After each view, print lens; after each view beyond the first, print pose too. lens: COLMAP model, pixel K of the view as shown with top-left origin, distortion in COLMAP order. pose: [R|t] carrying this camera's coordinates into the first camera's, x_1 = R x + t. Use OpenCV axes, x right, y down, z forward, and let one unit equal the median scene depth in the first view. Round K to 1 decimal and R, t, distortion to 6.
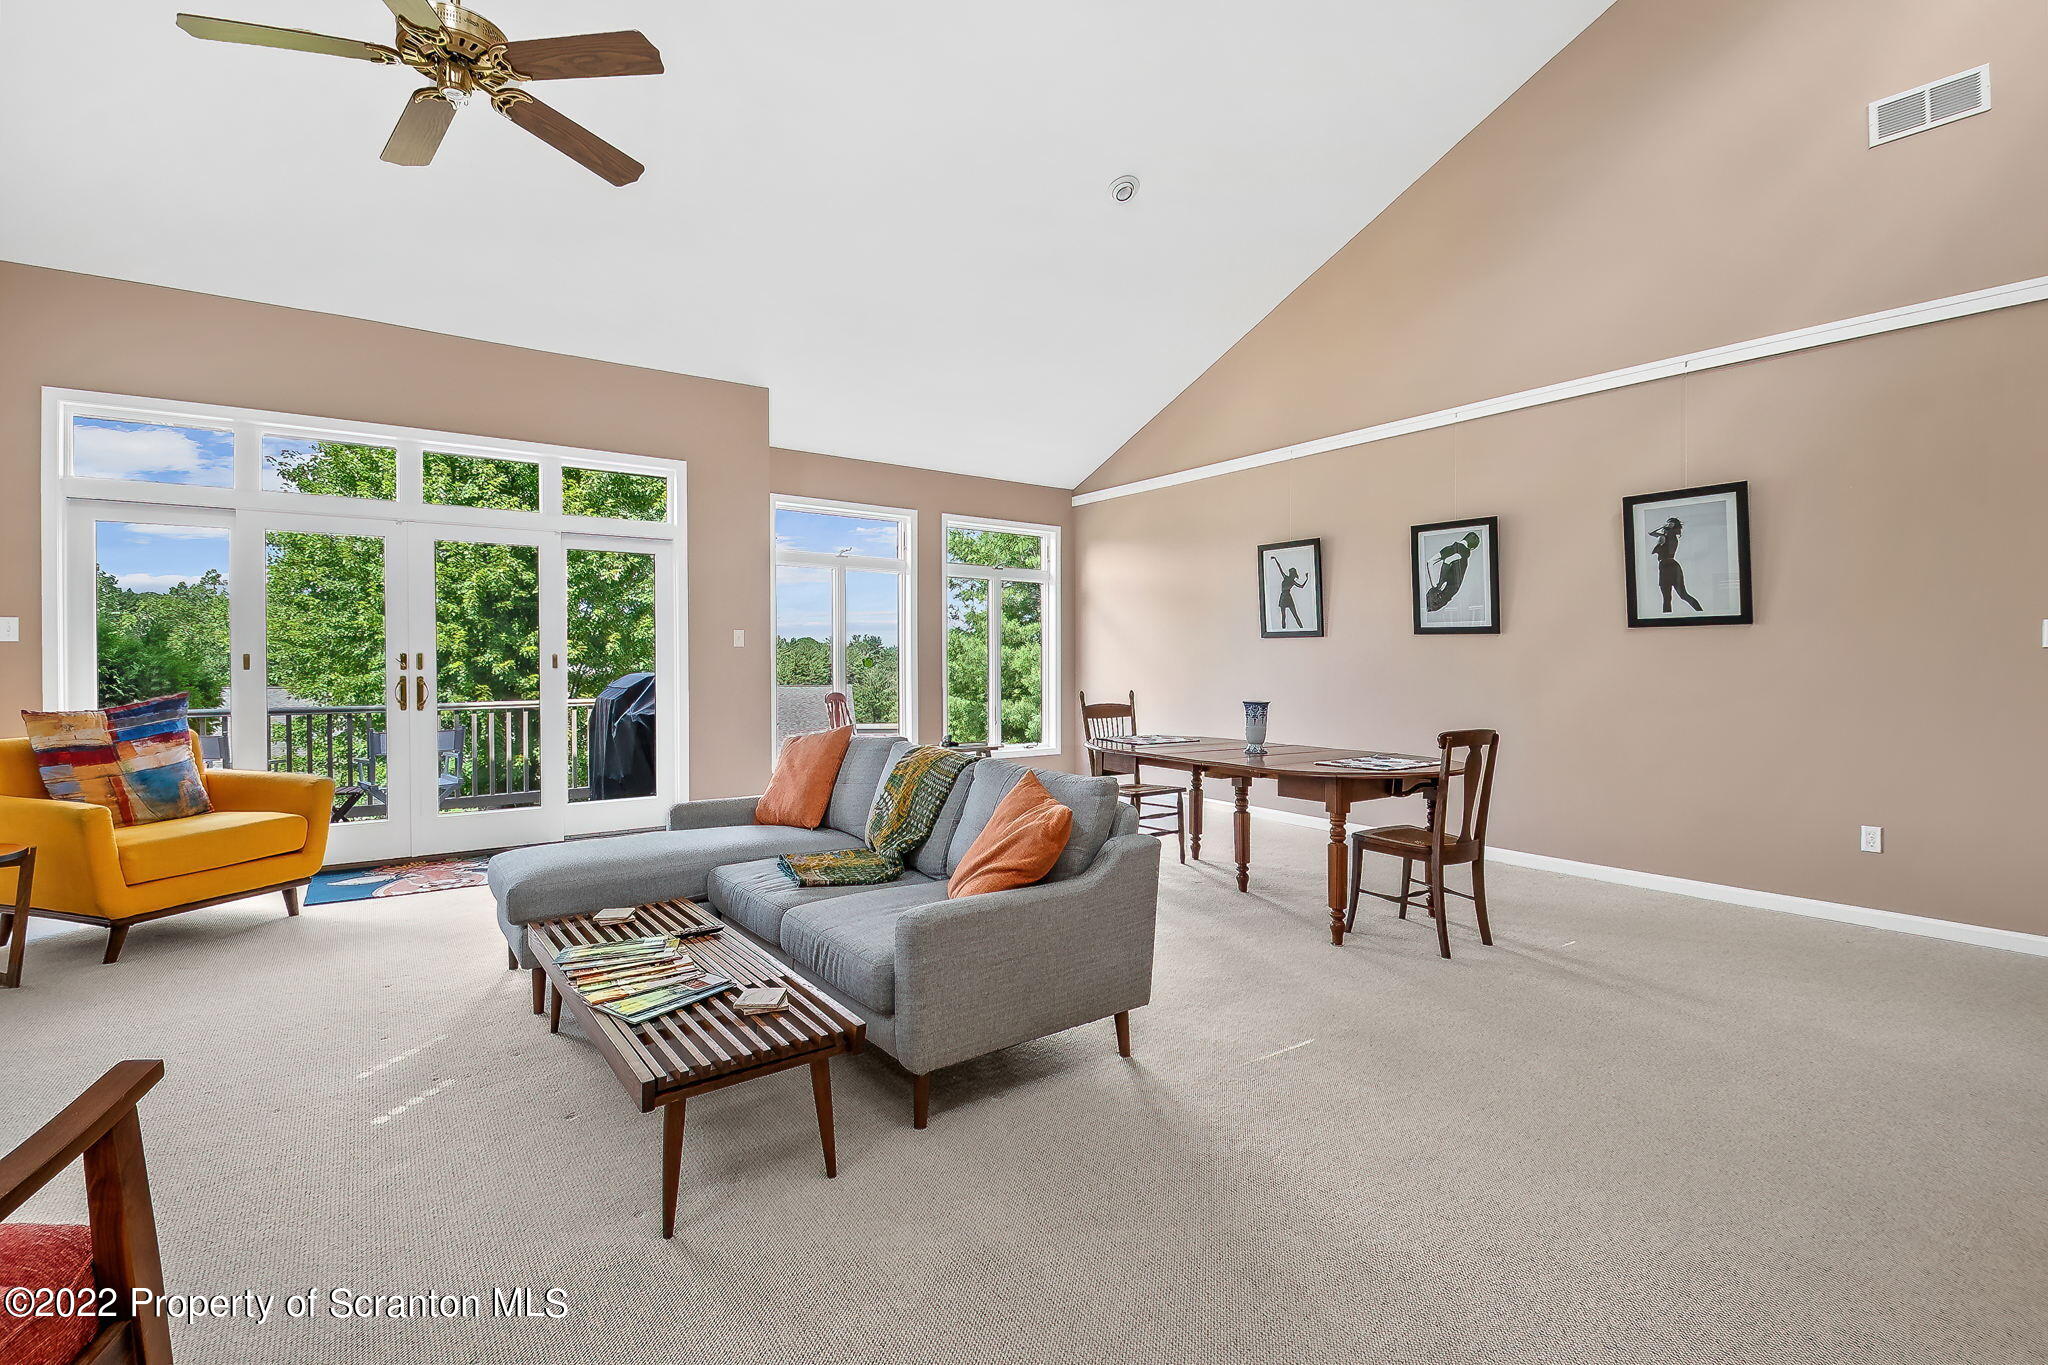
lens RADIAL K [[930.7, 0, 998.1], [0, 930.7, 650.5], [0, 0, 1]] dist [0.003091, -0.017485]
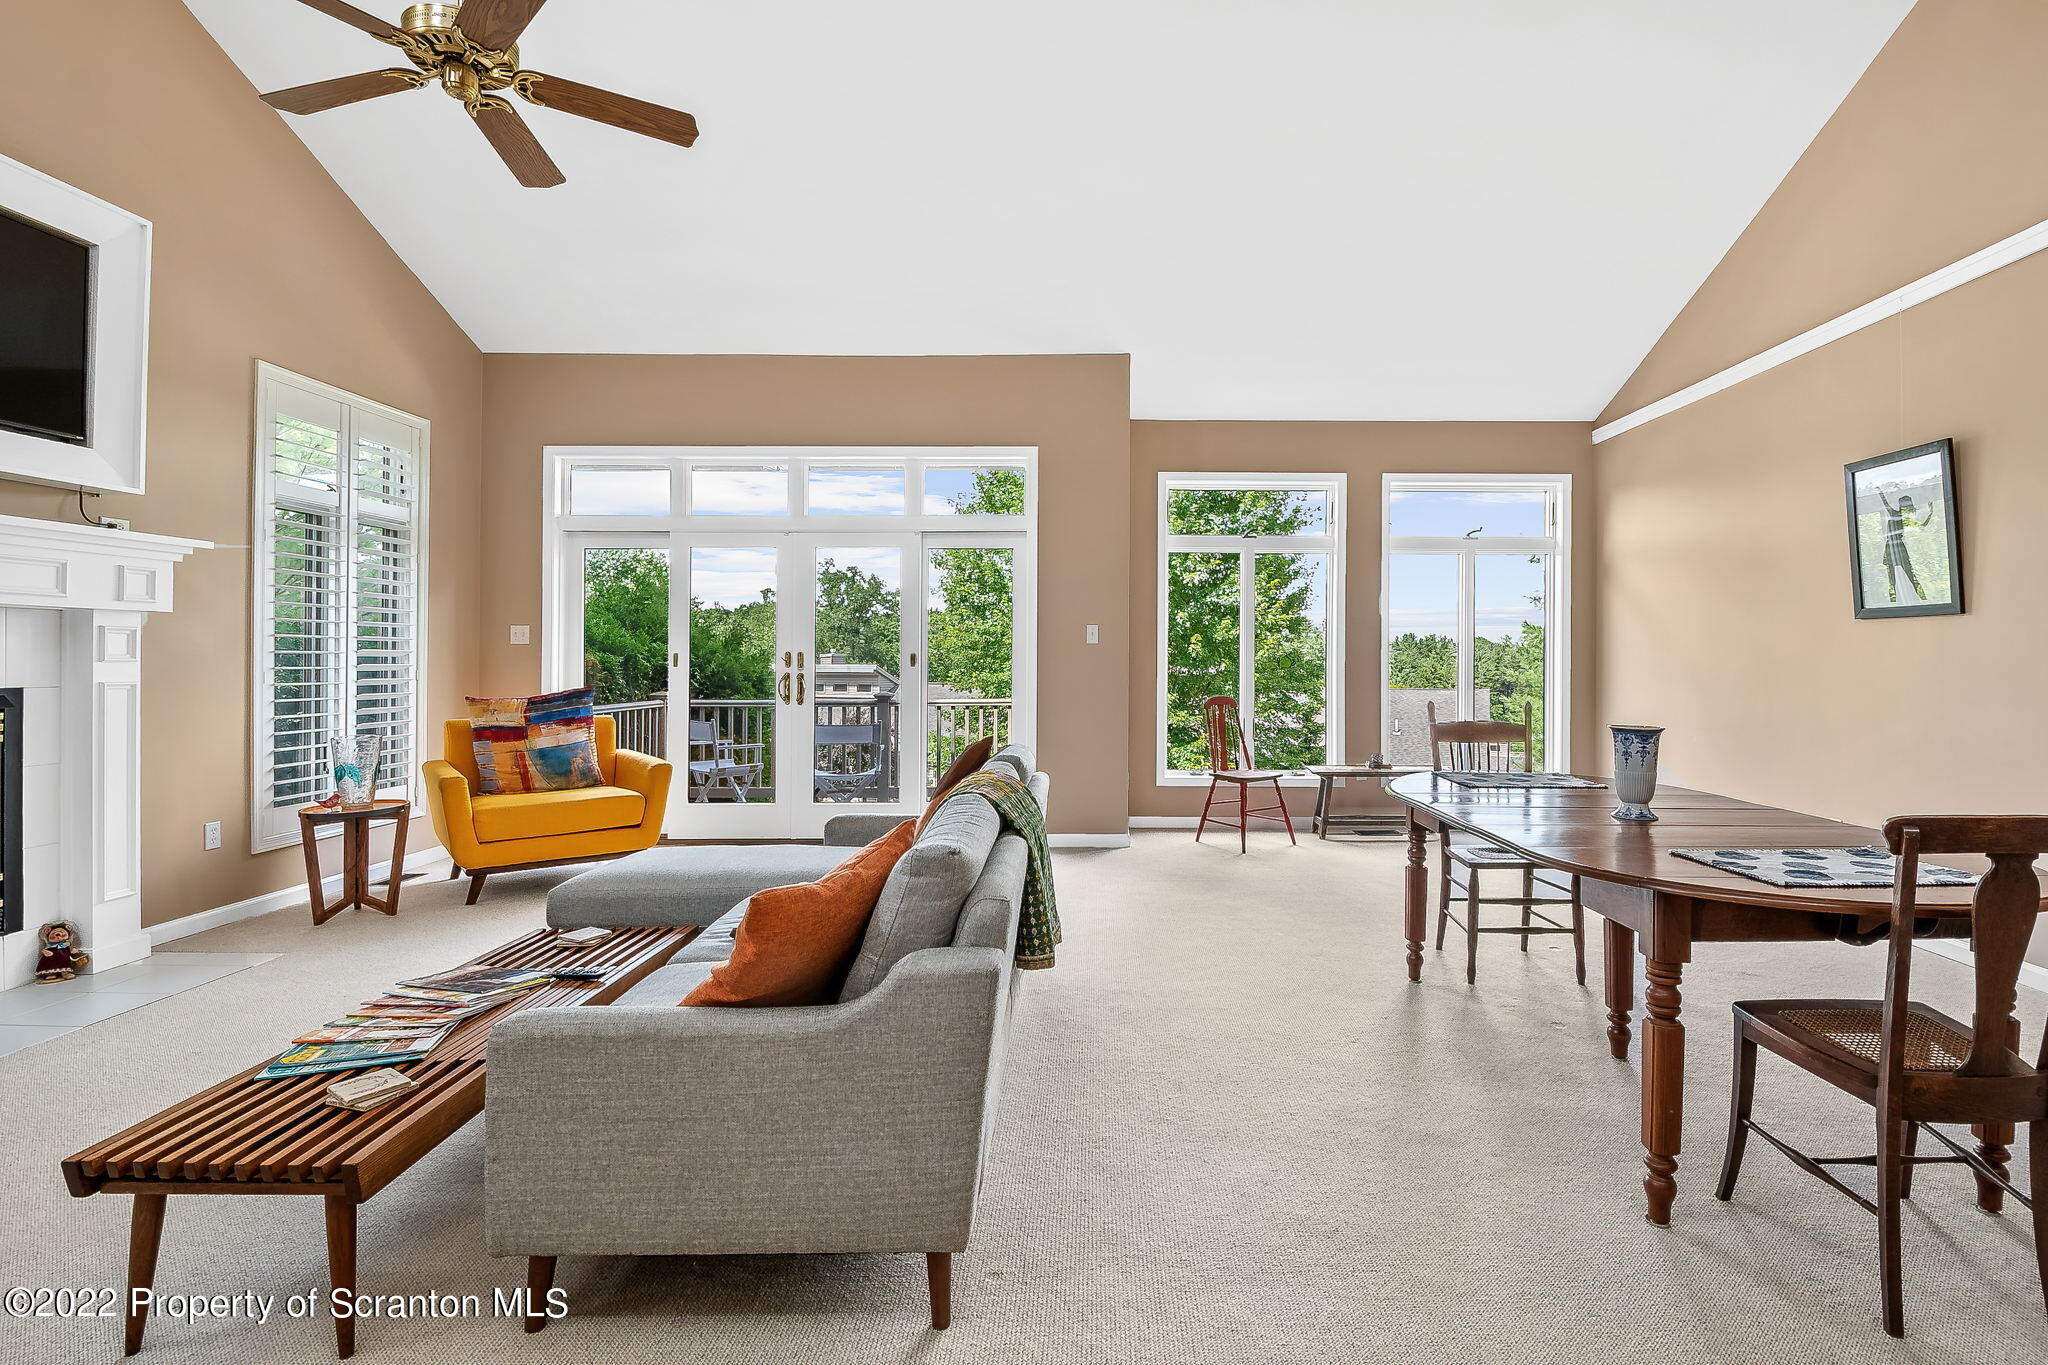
lens RADIAL K [[940.9, 0, 1089.0], [0, 940.9, 655.7], [0, 0, 1]] dist [0.002043, -0.010248]
pose [[0.819674, -0.004129, -0.572815, 0.329406], [0.005787, 0.999983, 0.001073, 0.009236], [0.572801, -0.004195, 0.819684, 0.342051]]
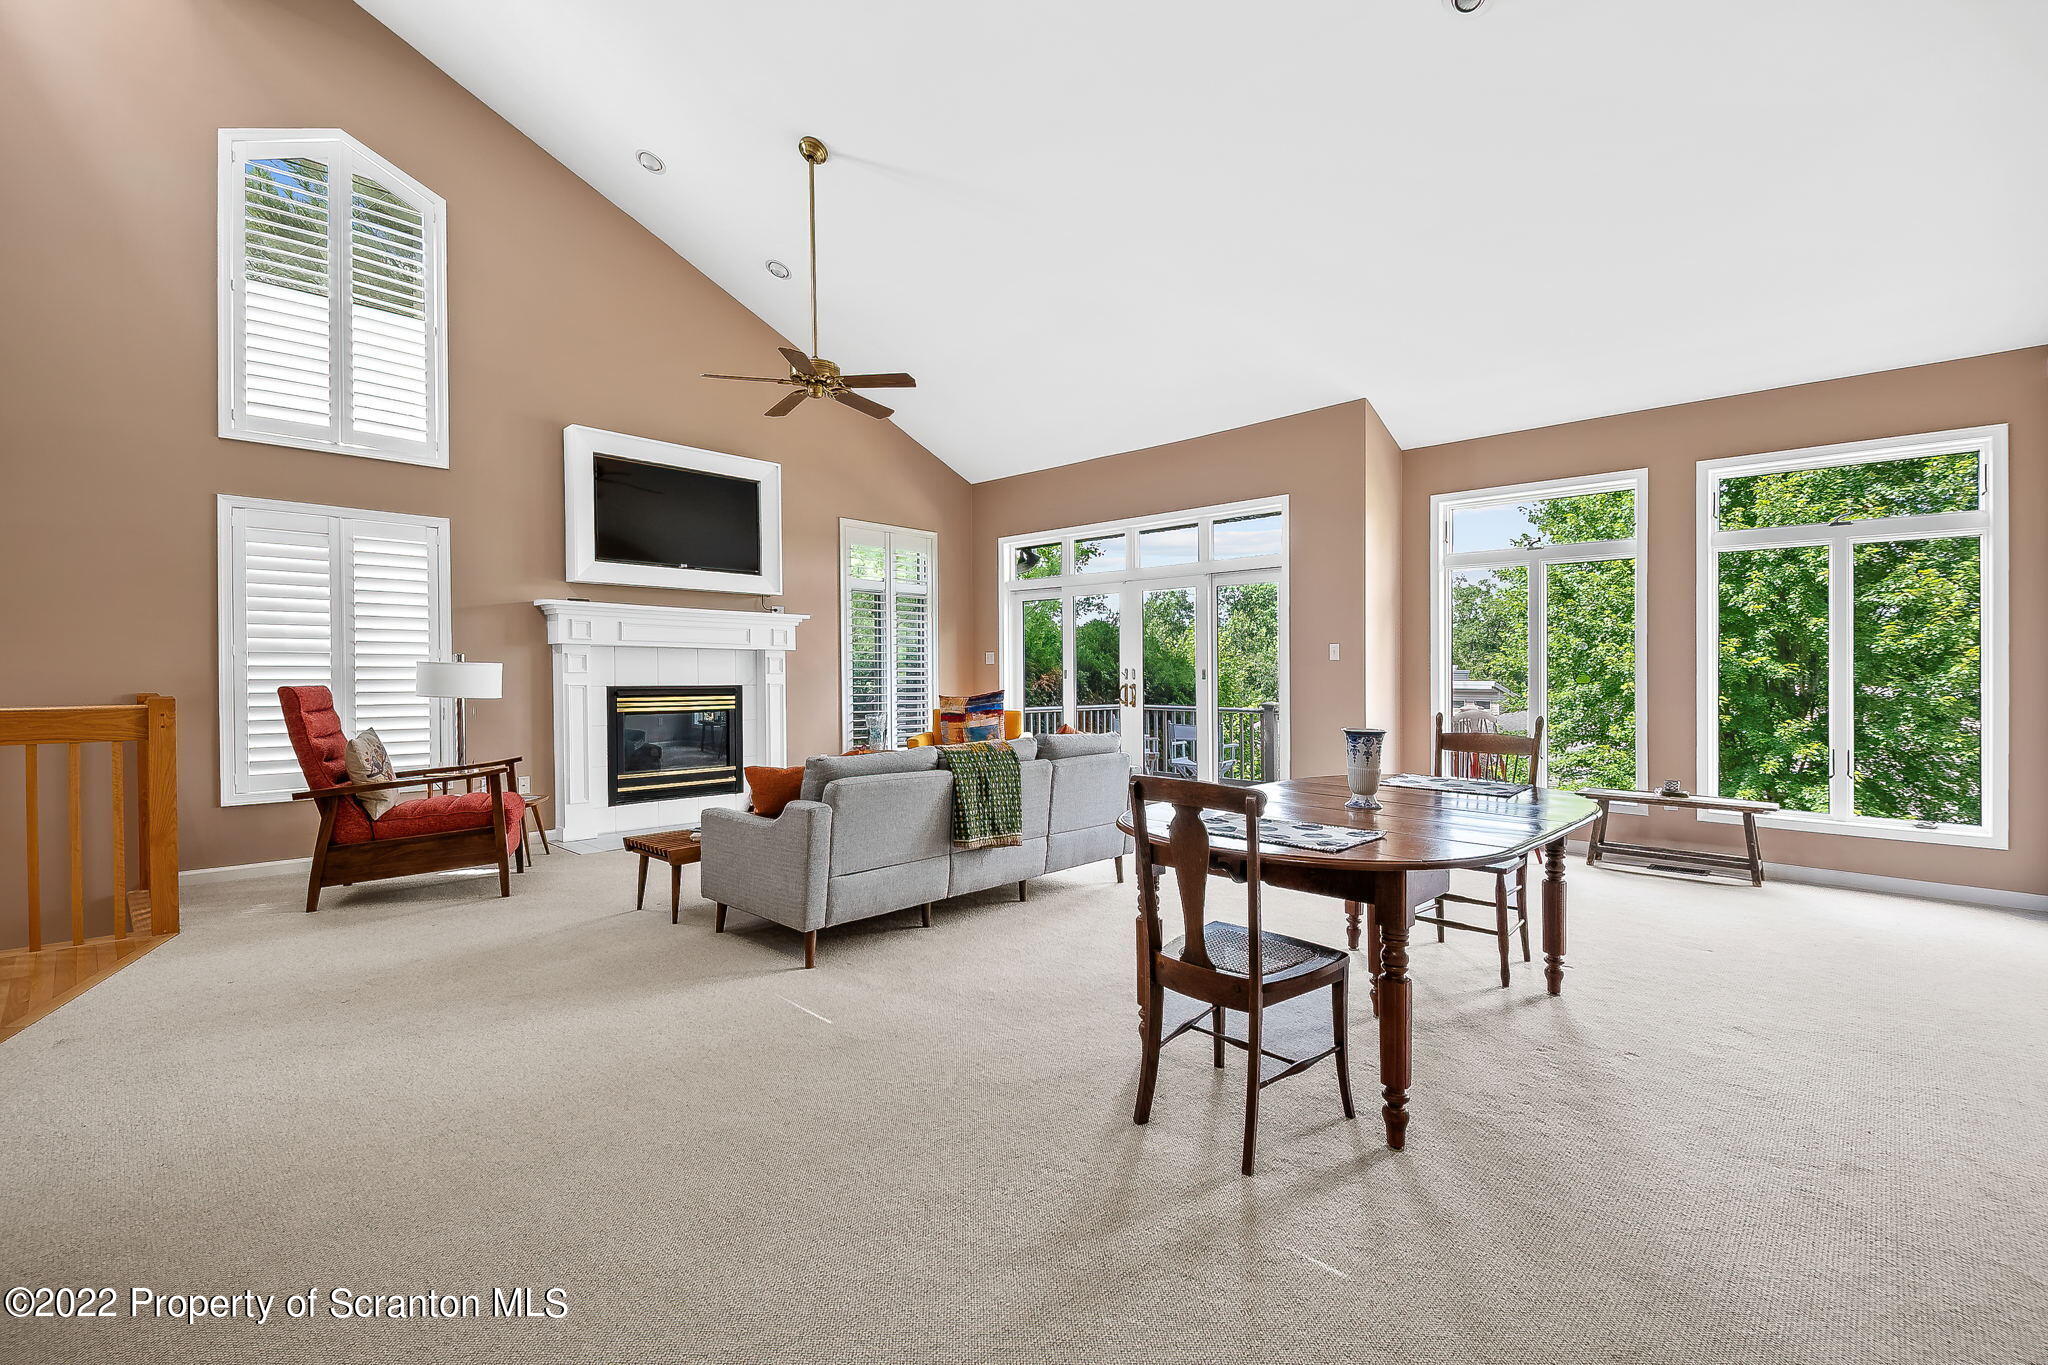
lens RADIAL K [[897.8, 0, 1007.8], [0, 897.8, 671.8], [0, 0, 1]] dist [0.009408, -0.015314]
pose [[0.175782, -0.004150, -0.984420, 0.872319], [0.004426, 0.999984, -0.003425, 0.014258], [0.984419, -0.003755, 0.175798, 0.638998]]
